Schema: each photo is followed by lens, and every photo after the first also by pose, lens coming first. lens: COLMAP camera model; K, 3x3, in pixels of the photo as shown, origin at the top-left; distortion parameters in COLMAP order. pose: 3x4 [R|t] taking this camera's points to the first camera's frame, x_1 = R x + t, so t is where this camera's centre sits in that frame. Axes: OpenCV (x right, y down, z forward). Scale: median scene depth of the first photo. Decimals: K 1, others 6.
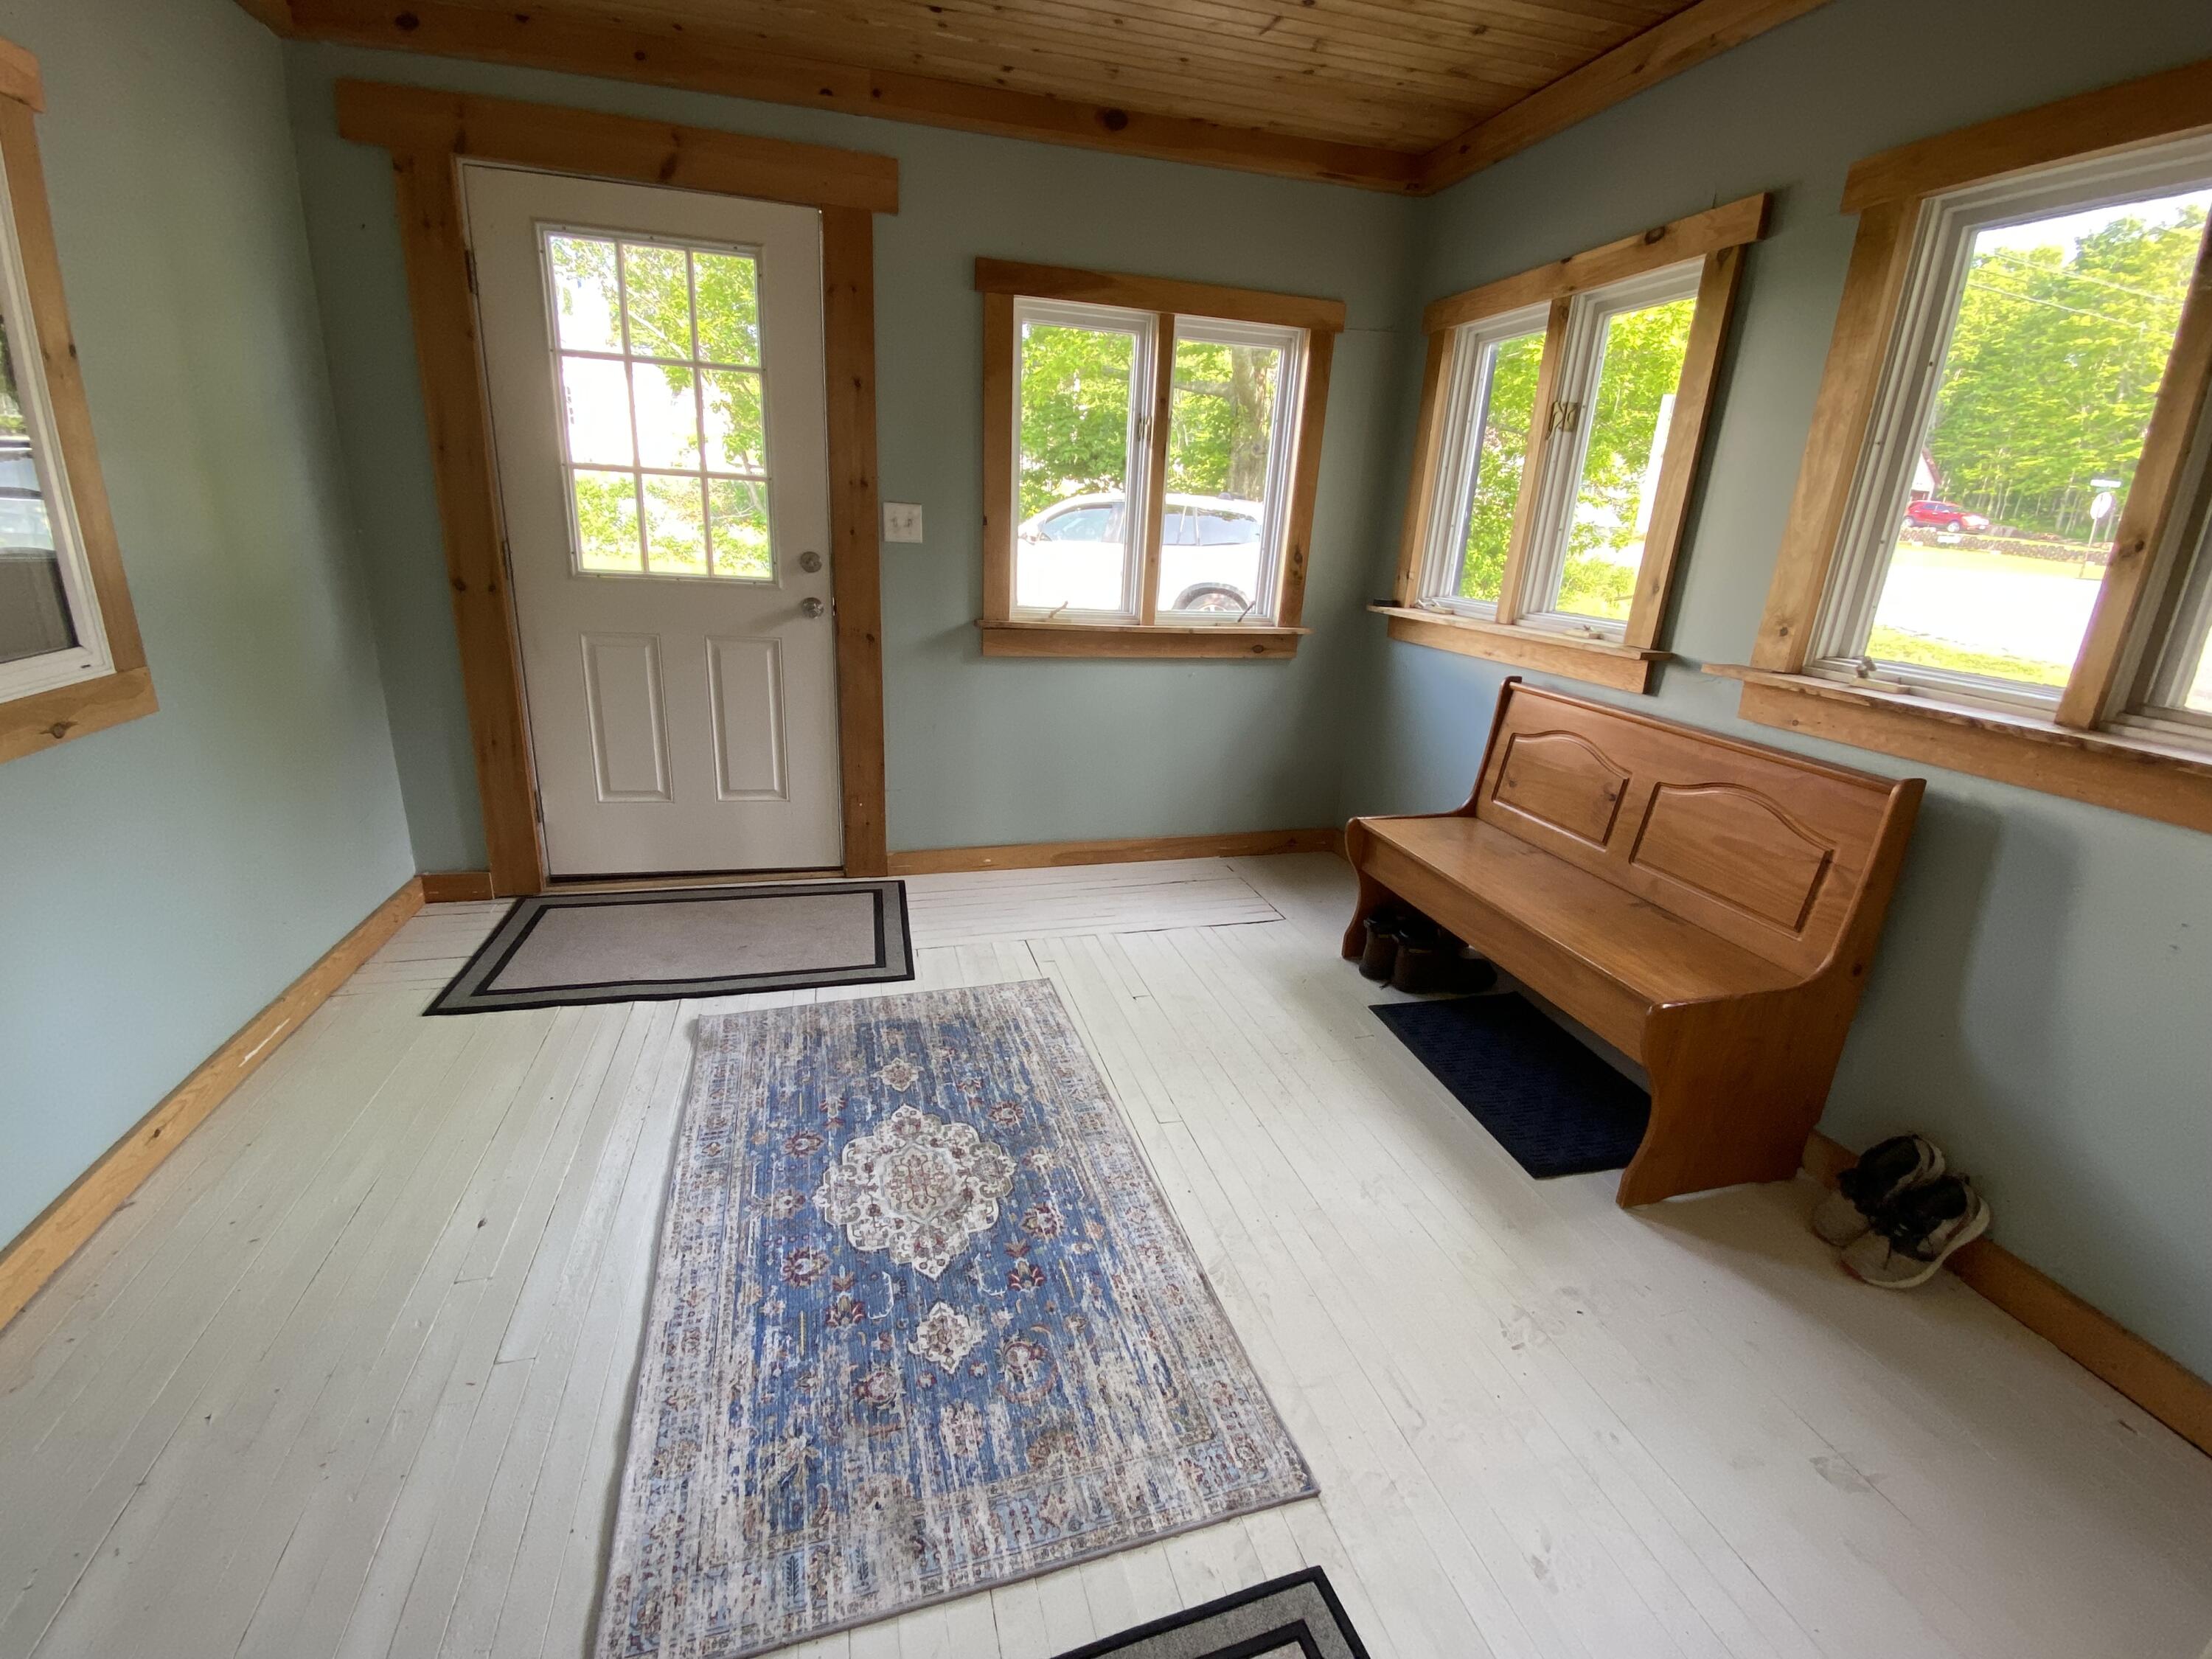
lens RADIAL K [[931.8, 0, 1120.0], [0, 931.8, 811.7], [0, 0, 1]] dist [-0.000519, -0.000048]
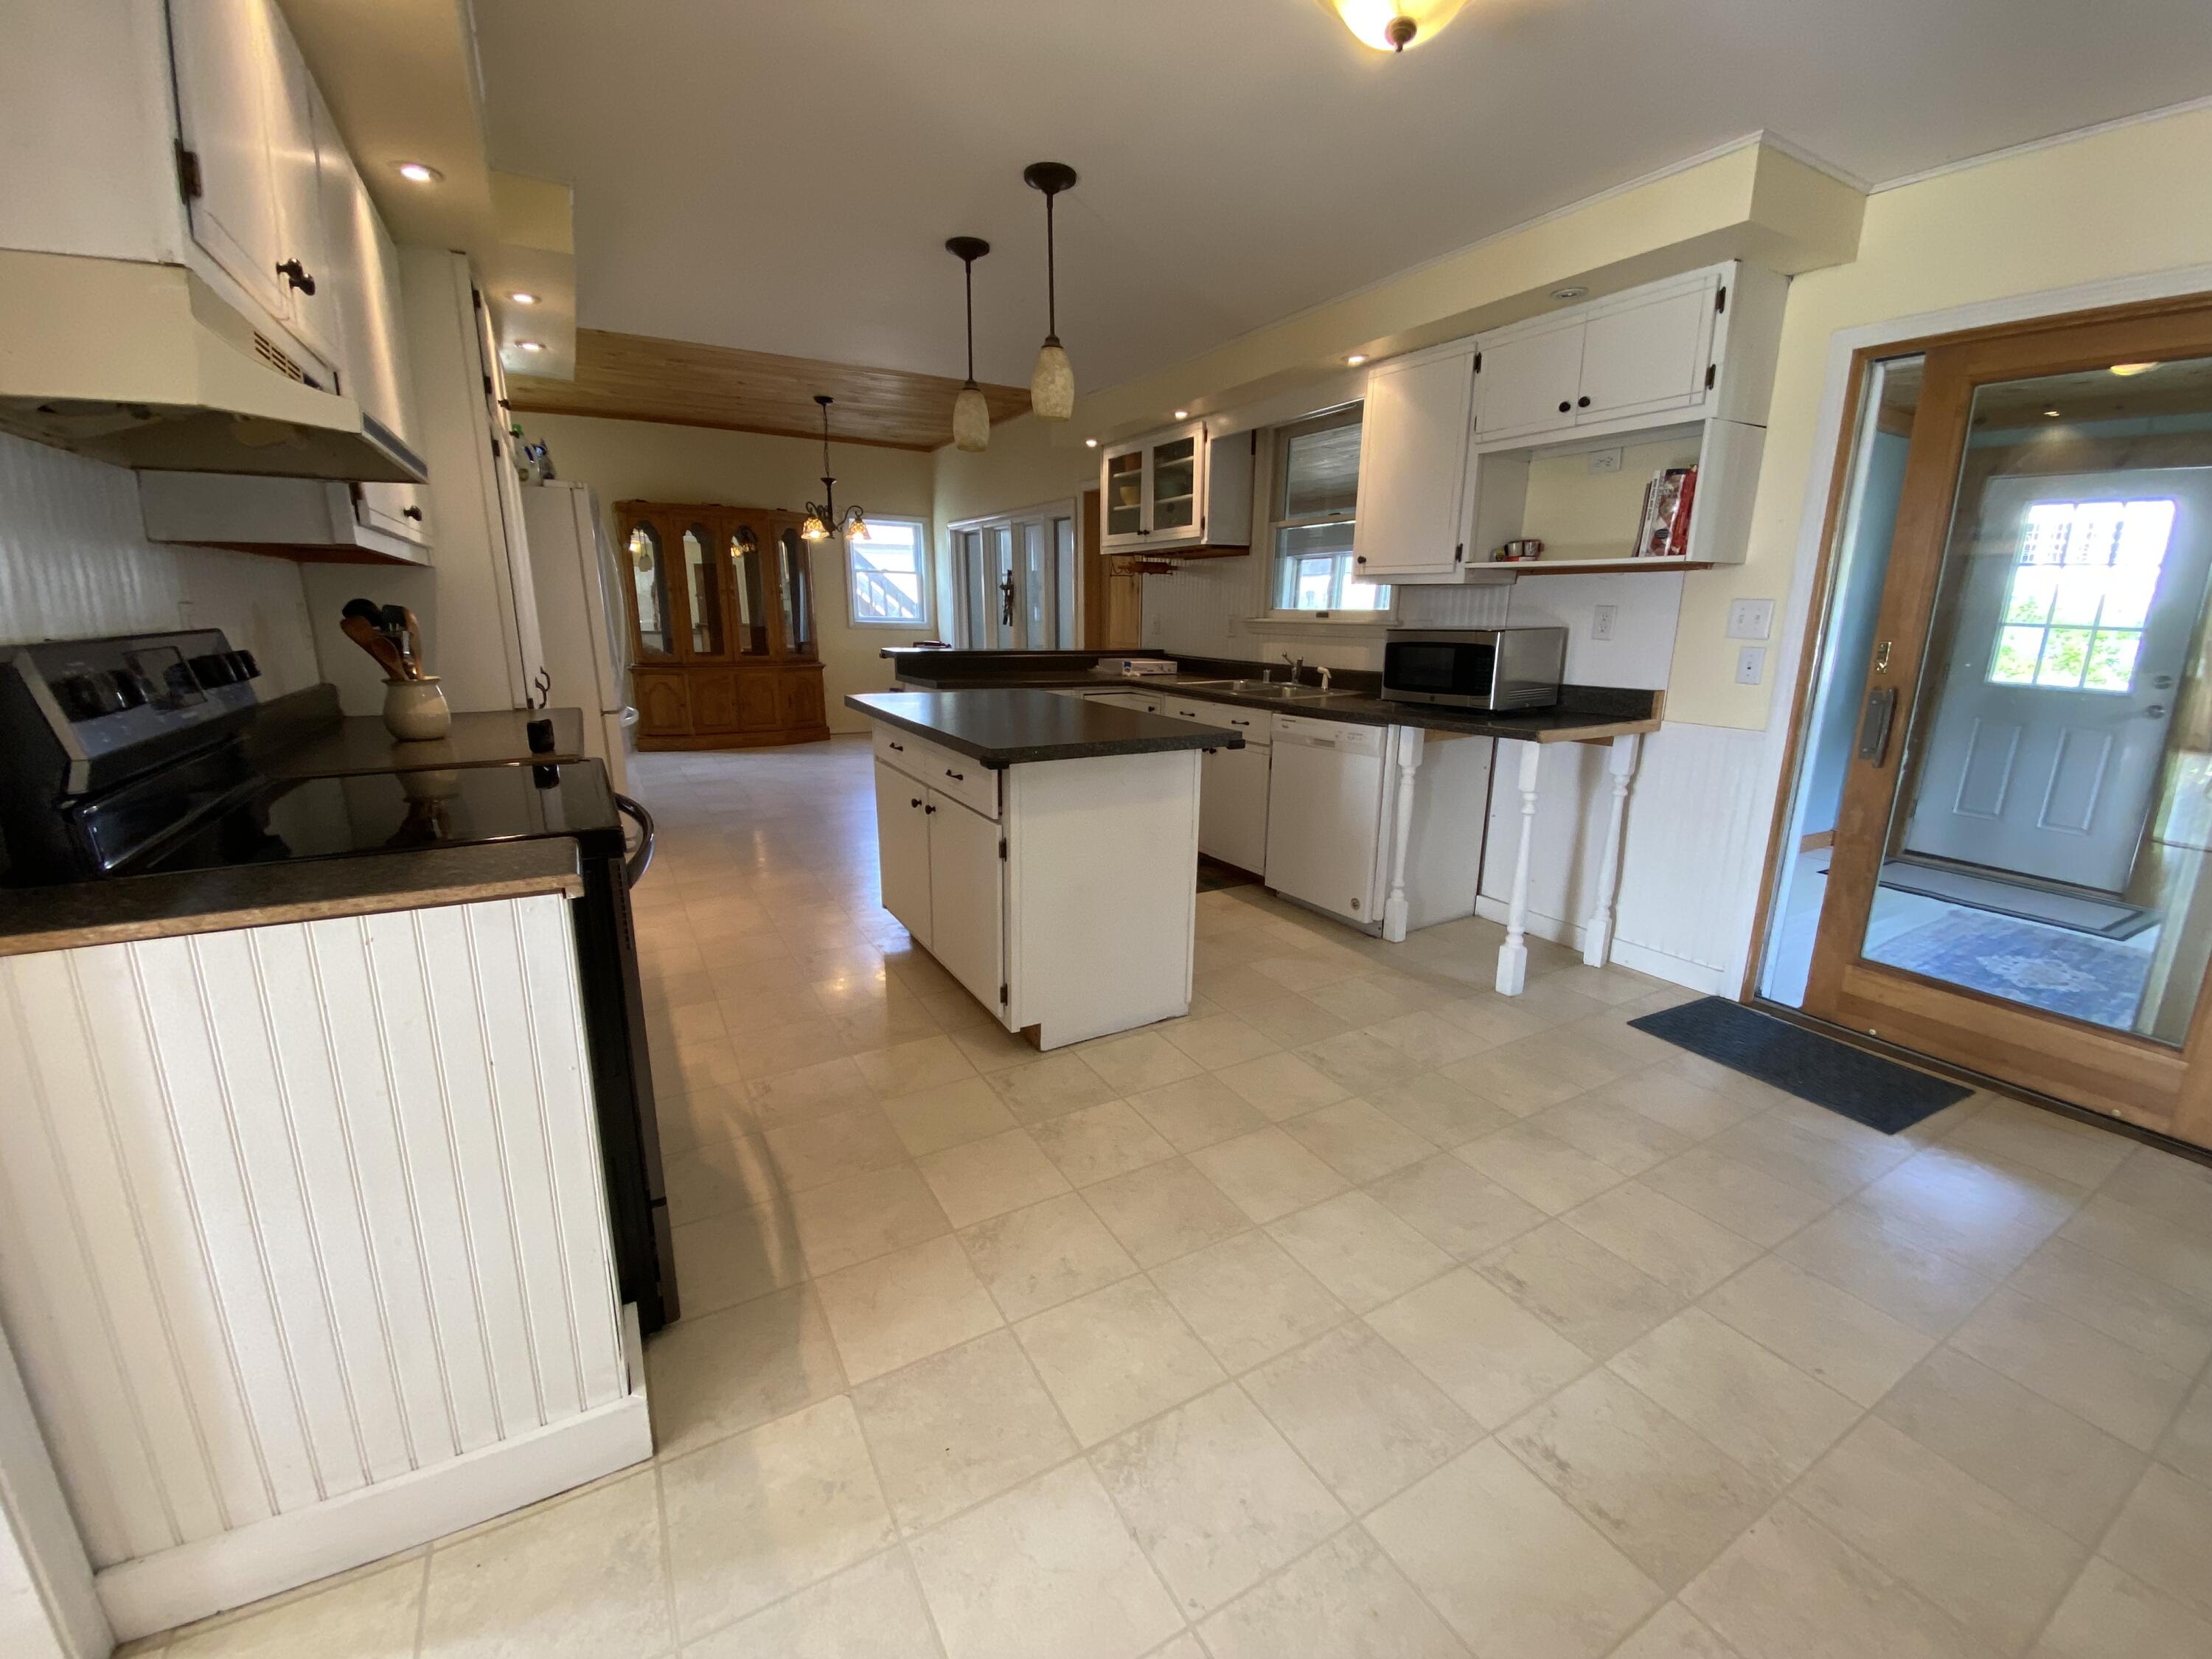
lens RADIAL K [[896.0, 0, 1106.0], [0, 896.0, 829.5], [0, 0, 1]] dist [0.029010, -0.024530]
pose [[0.230055, 0.179941, -0.956397, 1.018498], [-0.293808, 0.949742, 0.108016, 0.448116], [0.927767, 0.256147, 0.271361, -1.340188]]
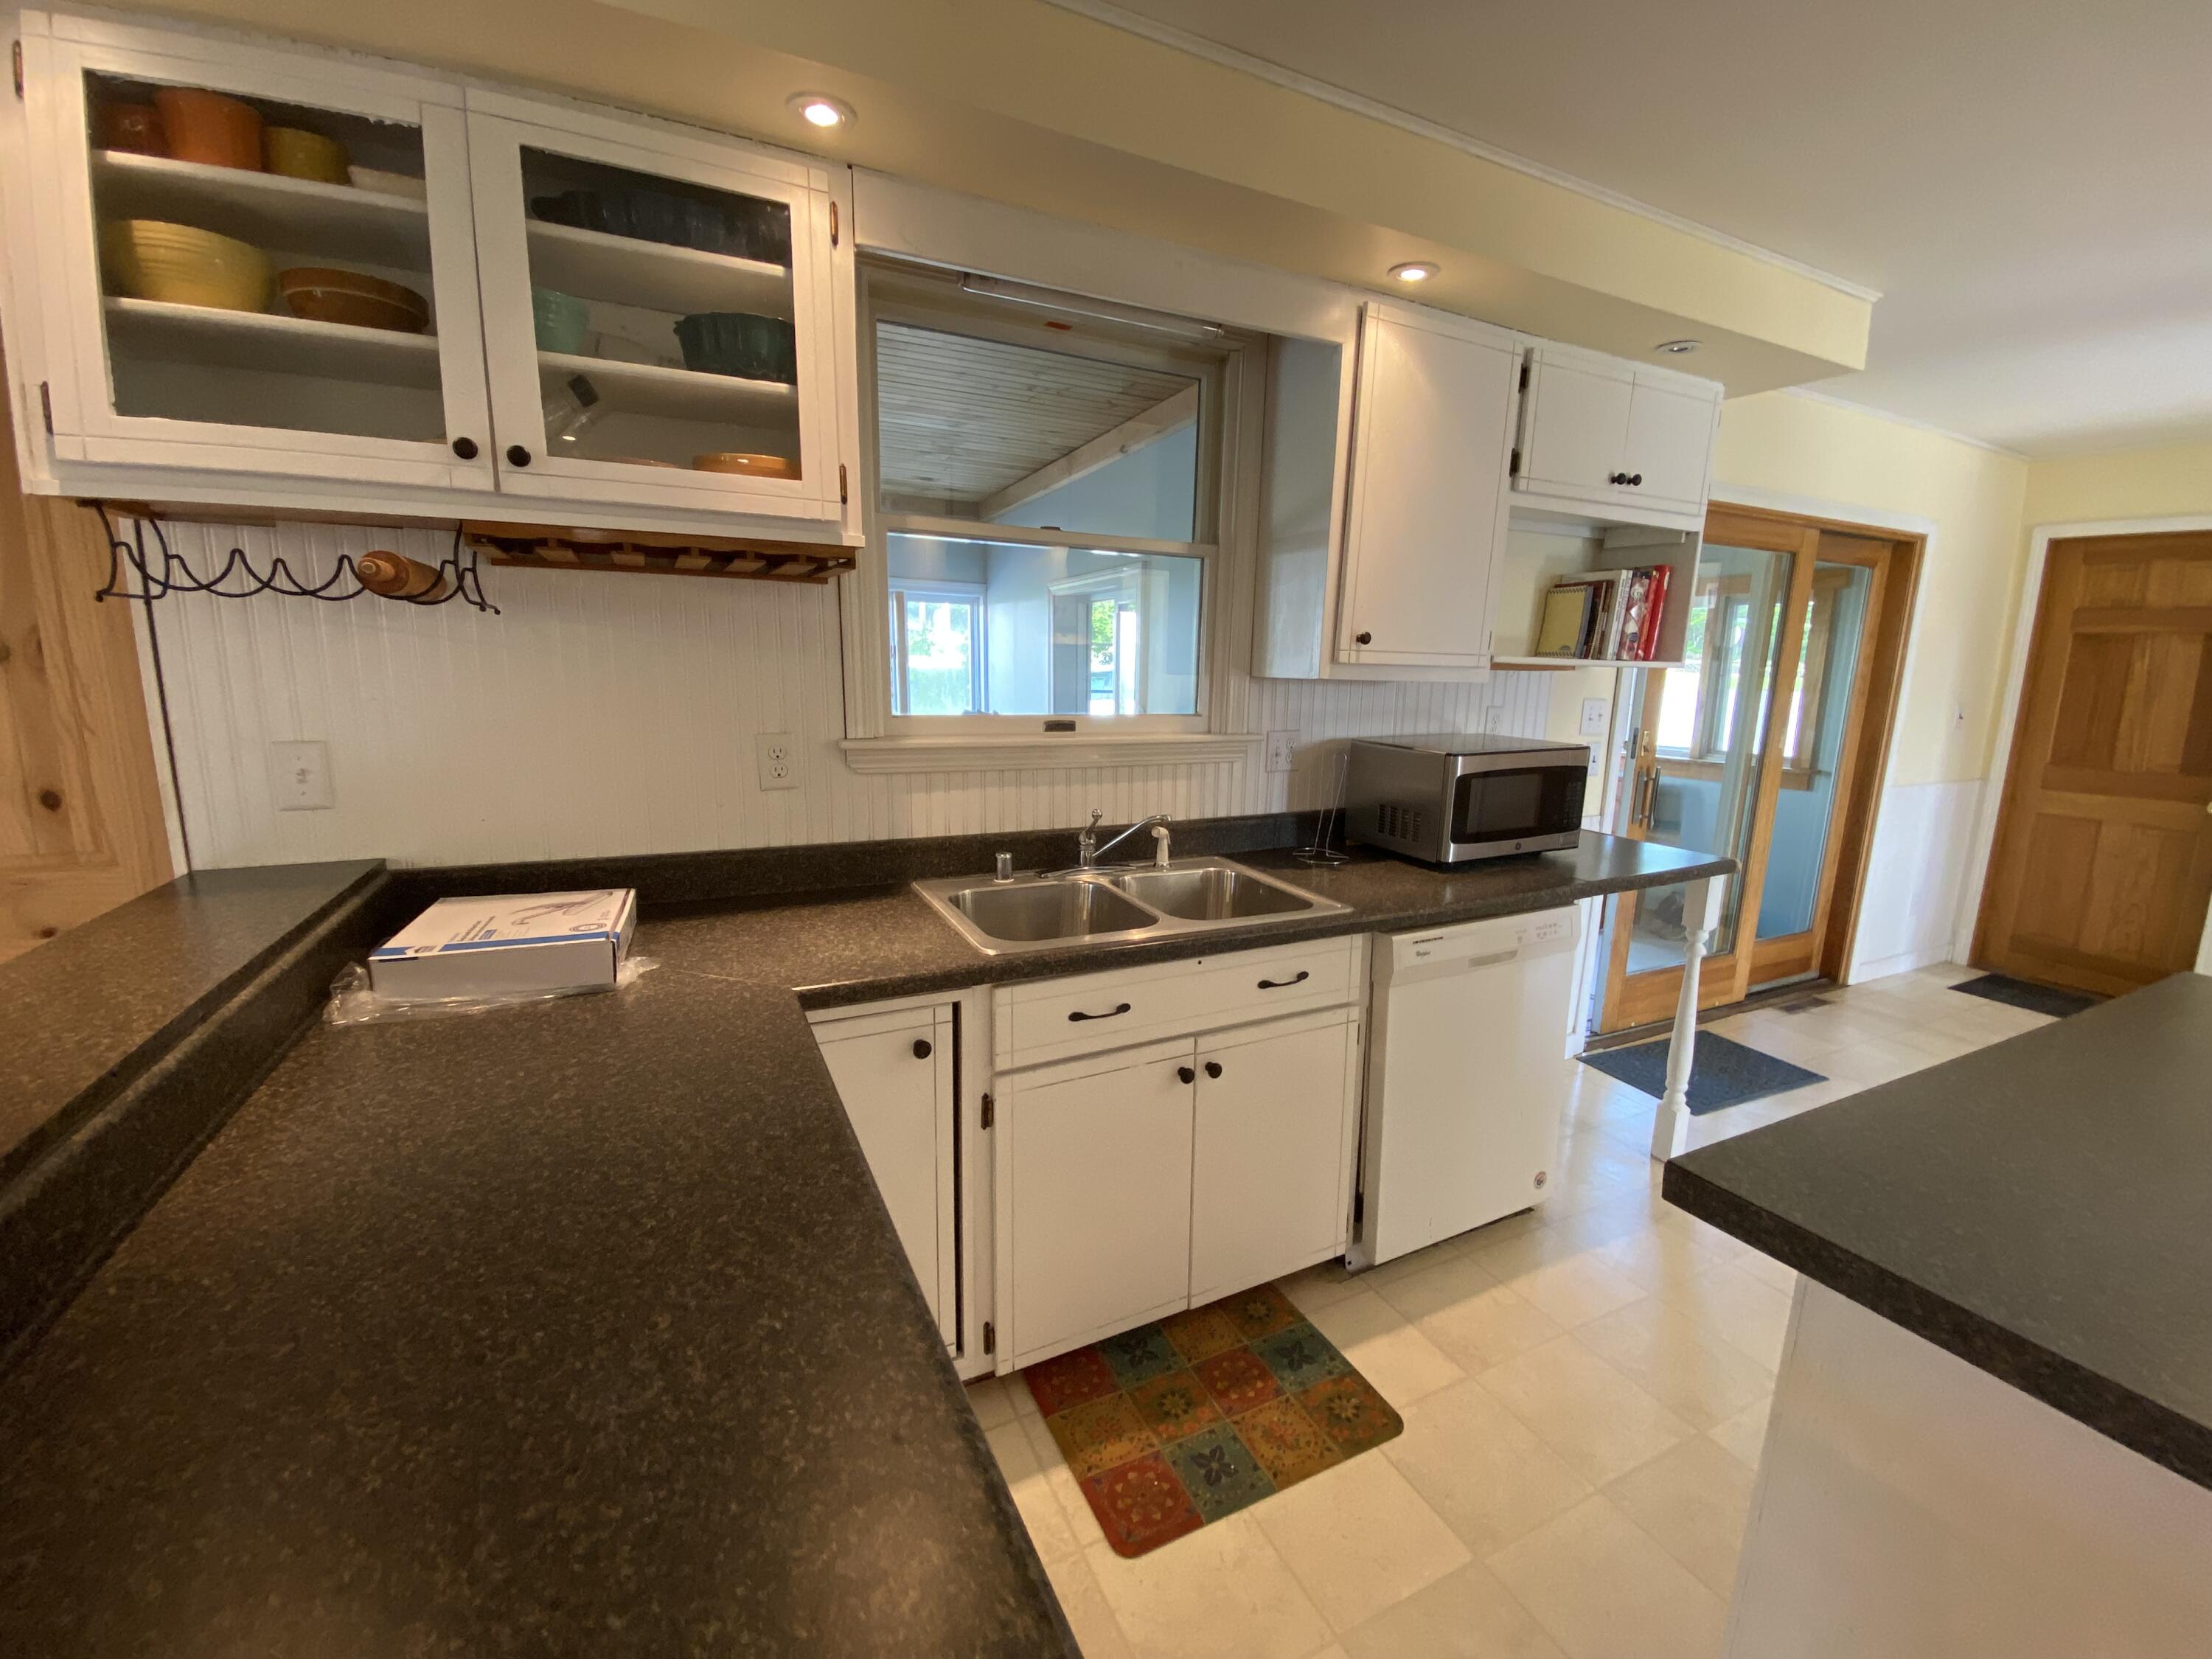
lens RADIAL K [[896.0, 0, 1106.0], [0, 896.0, 829.5], [0, 0, 1]] dist [0.029010, -0.024530]
pose [[0.986010, -0.066372, 0.152901, -1.230885], [0.084941, 0.989338, -0.118301, 0.289252], [-0.143419, 0.129634, 0.981135, -1.460264]]
